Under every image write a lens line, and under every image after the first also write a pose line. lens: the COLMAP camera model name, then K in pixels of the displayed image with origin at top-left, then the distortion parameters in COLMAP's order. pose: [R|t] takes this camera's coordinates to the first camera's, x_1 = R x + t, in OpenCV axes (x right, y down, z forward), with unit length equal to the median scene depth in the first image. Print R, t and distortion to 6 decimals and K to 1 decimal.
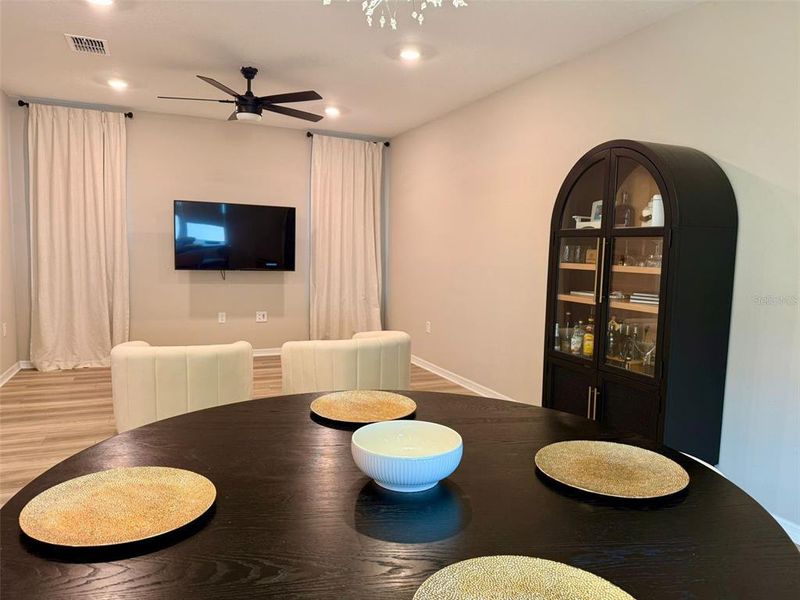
lens RADIAL K [[566.5, 0, 400.0], [0, 566.5, 300.0], [0, 0, 1]] dist [0.001113, -0.000428]
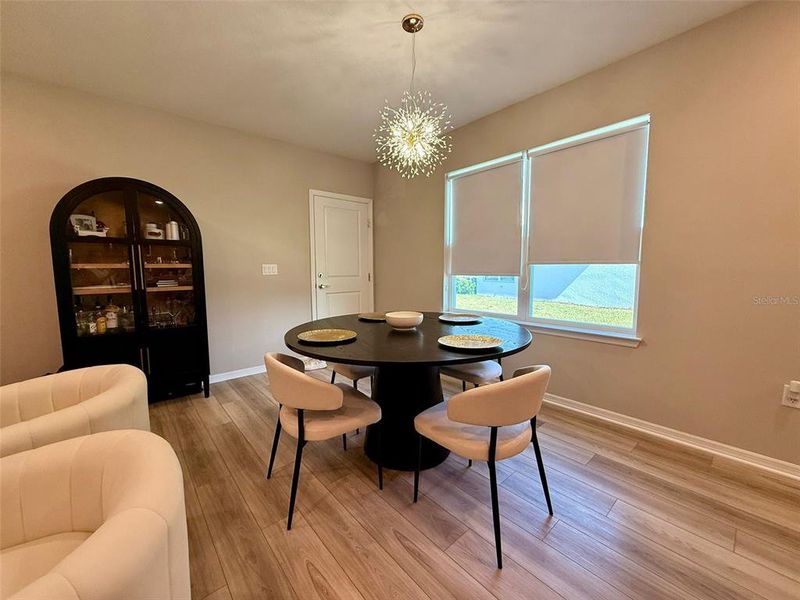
lens RADIAL K [[319.8, 0, 398.0], [0, 319.8, 298.3], [0, 0, 1]] dist [0.000110, 0.000020]
pose [[-0.312867, -0.096864, 0.944845, -0.589955], [0.105610, 0.985070, 0.135958, -0.012932], [-0.943907, 0.142321, -0.297966, 0.570516]]
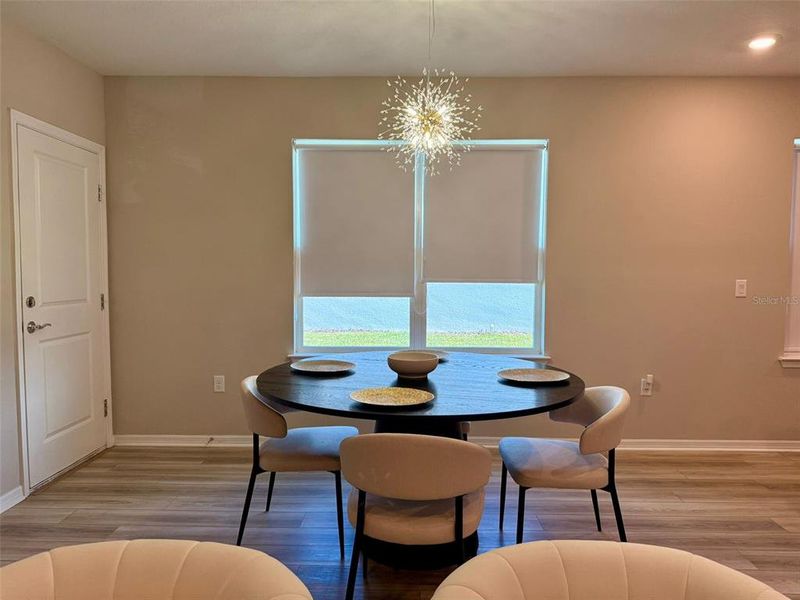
lens RADIAL K [[566.5, 0, 400.0], [0, 566.5, 300.0], [0, 0, 1]] dist [0.001113, -0.000428]
pose [[-0.917486, -0.033286, 0.396374, -0.304365], [0.029275, 0.988140, 0.150742, -0.094698], [-0.396690, 0.149908, -0.905630, 1.096561]]
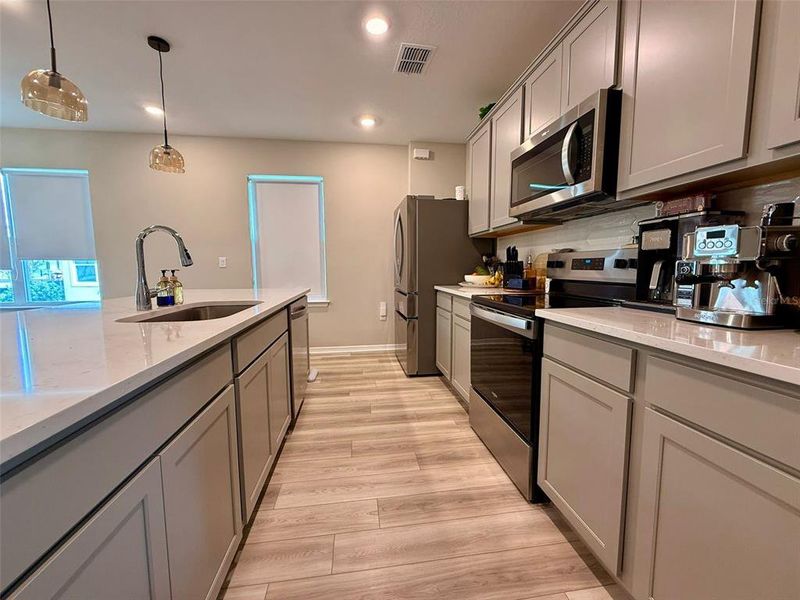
lens RADIAL K [[319.8, 0, 398.0], [0, 319.8, 298.3], [0, 0, 1]] dist [0.000110, 0.000020]
pose [[-0.966644, -0.029525, 0.254416, -1.399473], [0.023319, 0.979062, 0.202221, -0.010406], [-0.255060, 0.201408, -0.945716, 0.688371]]
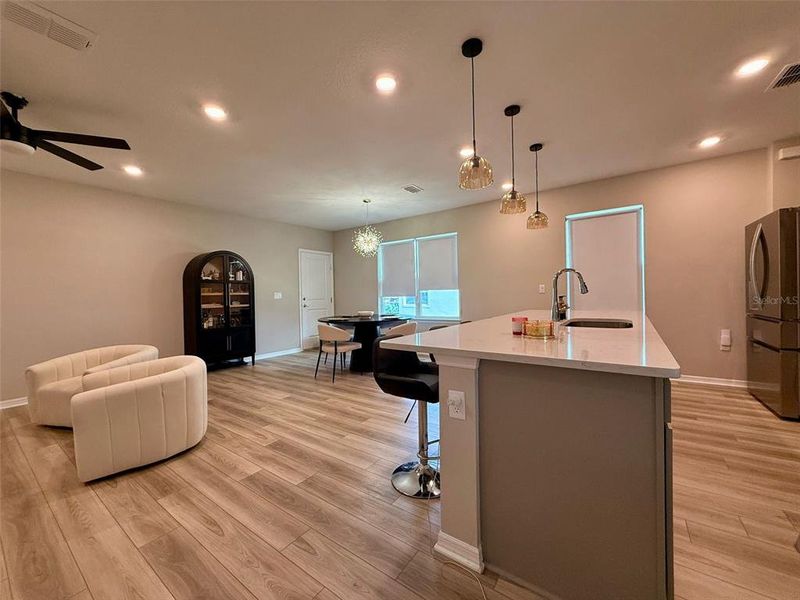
lens RADIAL K [[319.8, 0, 398.0], [0, 319.8, 298.3], [0, 0, 1]] dist [0.000110, 0.000020]
pose [[-0.525835, -0.006690, 0.850561, -1.366321], [0.110352, 0.990981, 0.076017, -0.057022], [-0.843398, 0.133834, -0.520354, 1.023503]]
